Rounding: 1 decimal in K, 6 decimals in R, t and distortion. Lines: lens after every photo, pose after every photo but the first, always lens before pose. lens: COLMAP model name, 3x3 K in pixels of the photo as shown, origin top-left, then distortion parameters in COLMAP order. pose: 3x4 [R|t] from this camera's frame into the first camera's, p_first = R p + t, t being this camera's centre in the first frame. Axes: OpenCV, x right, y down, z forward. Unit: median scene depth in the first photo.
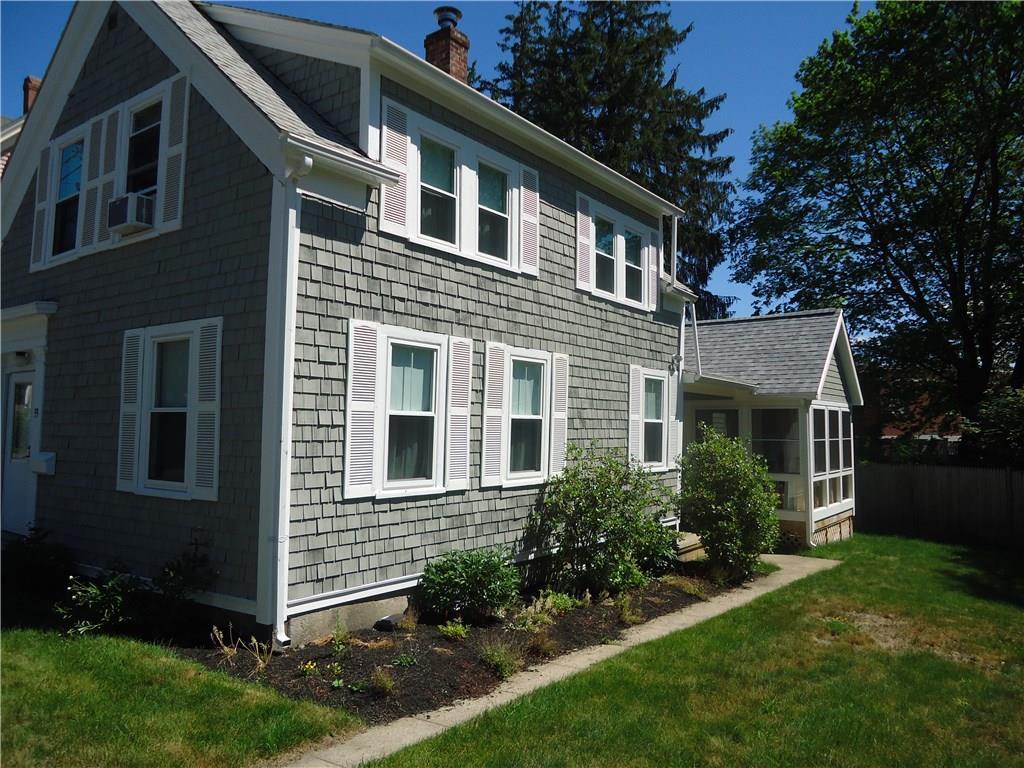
lens RADIAL K [[739.5, 0, 514.1], [0, 739.5, 379.1], [0, 0, 1]] dist [-0.007311, 0.003252]
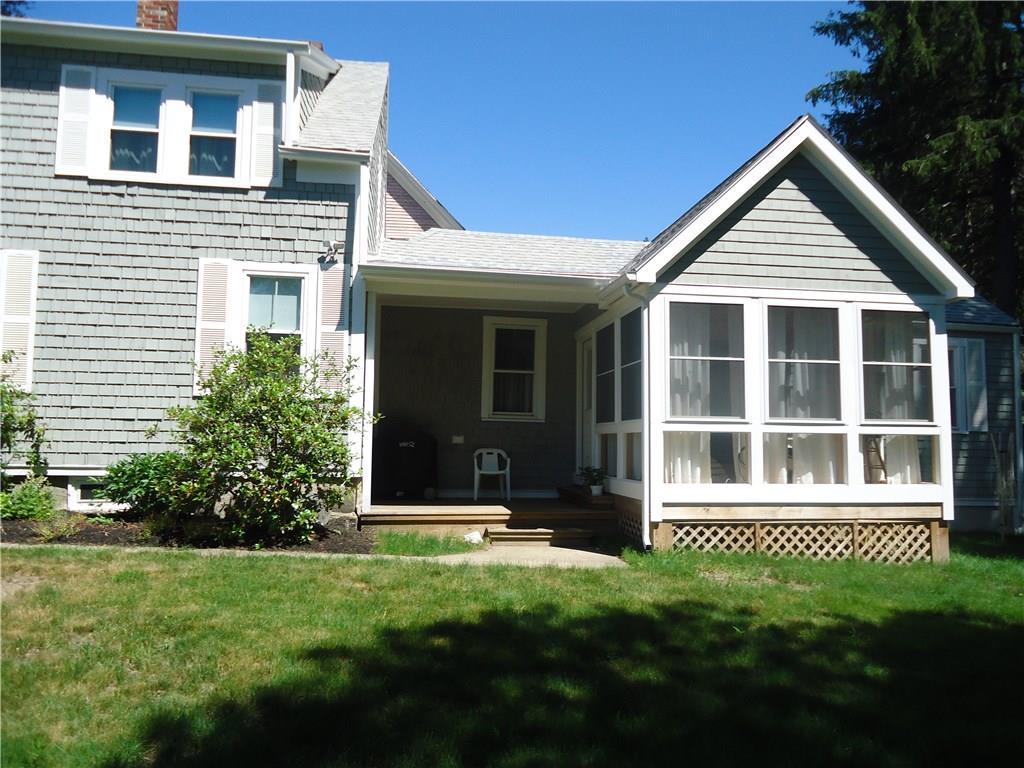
lens RADIAL K [[739.5, 0, 510.2], [0, 739.5, 379.5], [0, 0, 1]] dist [-0.007311, 0.003252]
pose [[0.700461, -0.055343, -0.711542, 1.034221], [0.038631, 0.998467, -0.039631, 0.168384], [0.712644, 0.000273, 0.701525, 0.753500]]
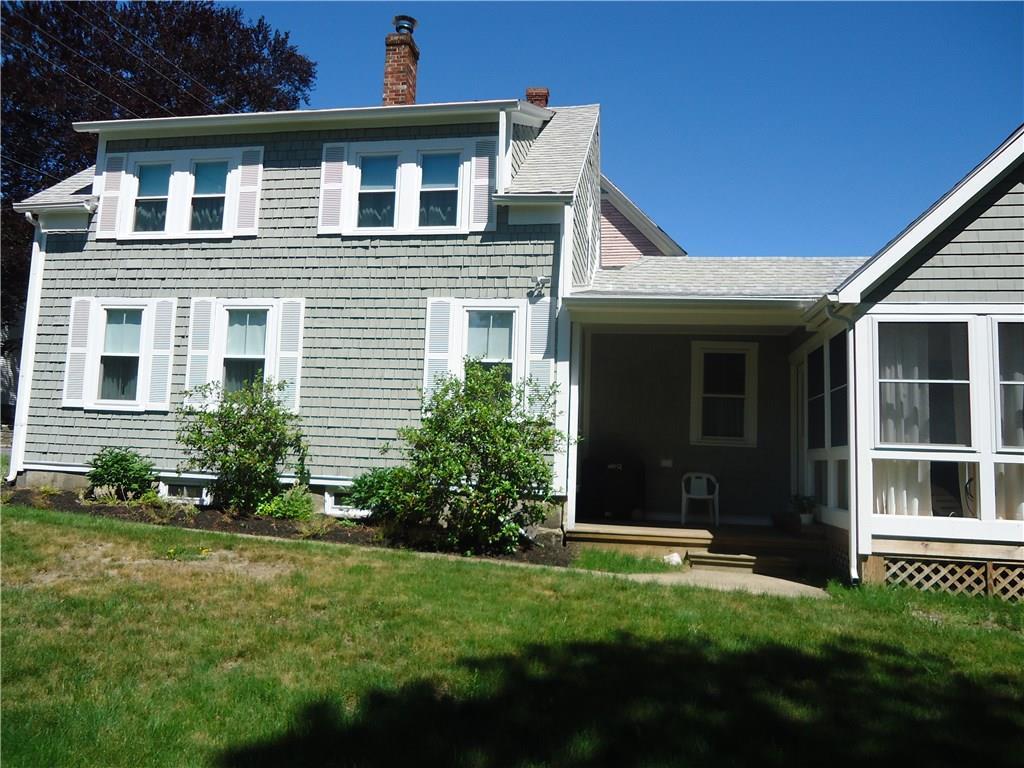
lens RADIAL K [[739.5, 0, 512.1], [0, 739.5, 379.4], [0, 0, 1]] dist [-0.007311, 0.003252]
pose [[0.443717, -0.084465, -0.892177, 1.096465], [0.024805, 0.996325, -0.081988, 0.170929], [0.895823, 0.014249, 0.444182, 0.764323]]
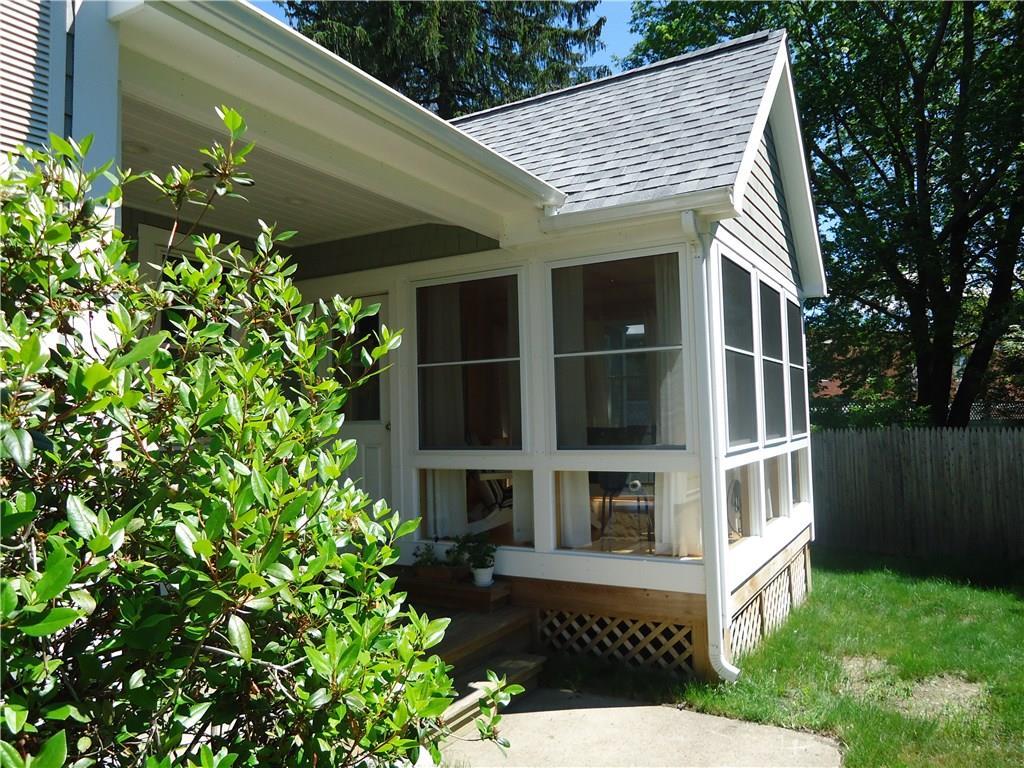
lens RADIAL K [[739.5, 0, 509.2], [0, 739.5, 373.6], [0, 0, 1]] dist [-0.007311, 0.003252]
pose [[0.993958, -0.022612, 0.107404, 0.393438], [0.022039, 0.999736, 0.006517, 0.130834], [-0.107523, -0.004111, 0.994194, 0.977926]]
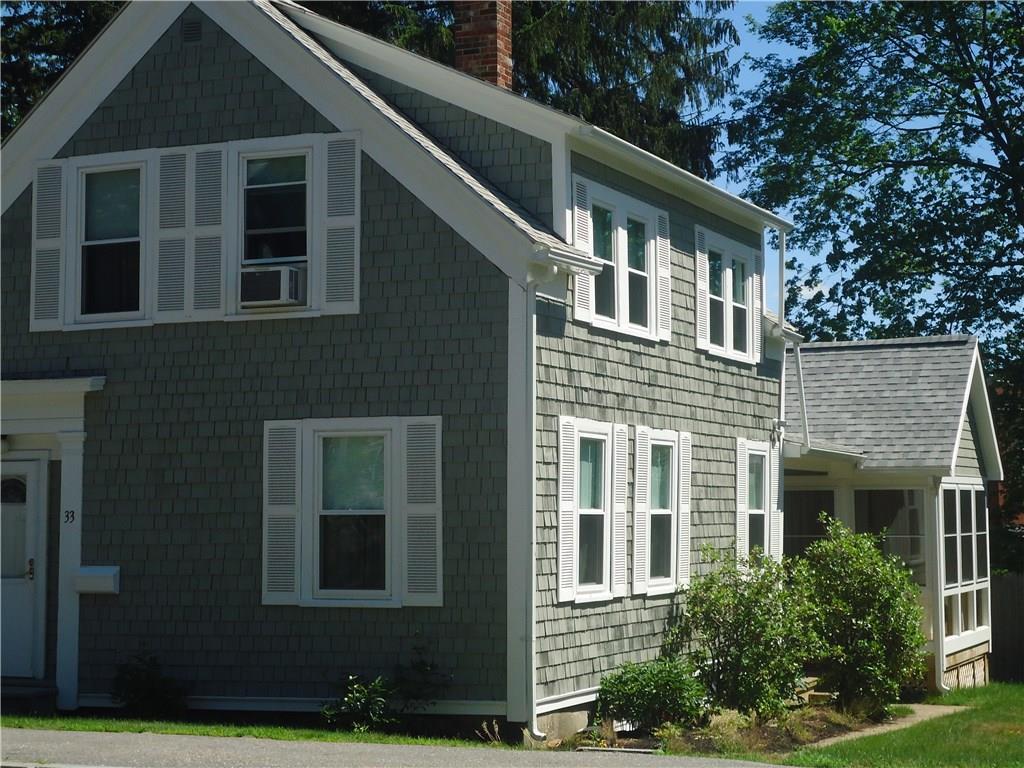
lens RADIAL K [[1982.6, 0, 510.2], [0, 1982.6, 383.4], [0, 0, 1]] dist [0.096673, 0.000000]
pose [[0.973160, 0.001450, 0.230125, -0.587151], [-0.001659, 0.999998, 0.000712, -0.084016], [-0.230124, -0.001075, 0.973161, -1.005141]]
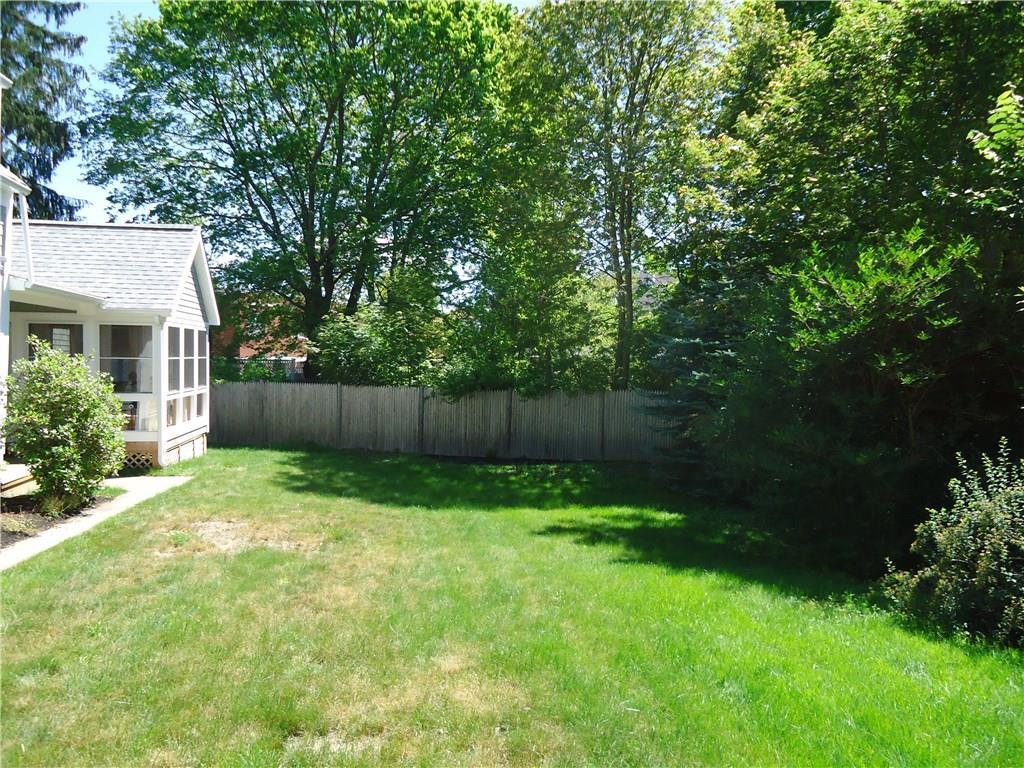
lens RADIAL K [[739.5, 0, 512.2], [0, 739.5, 378.8], [0, 0, 1]] dist [-0.007311, 0.003252]
pose [[0.688782, -0.018165, 0.724741, 0.014793], [-0.057972, 0.995105, 0.080037, 0.007018], [-0.722647, -0.097143, 0.684357, -0.003836]]
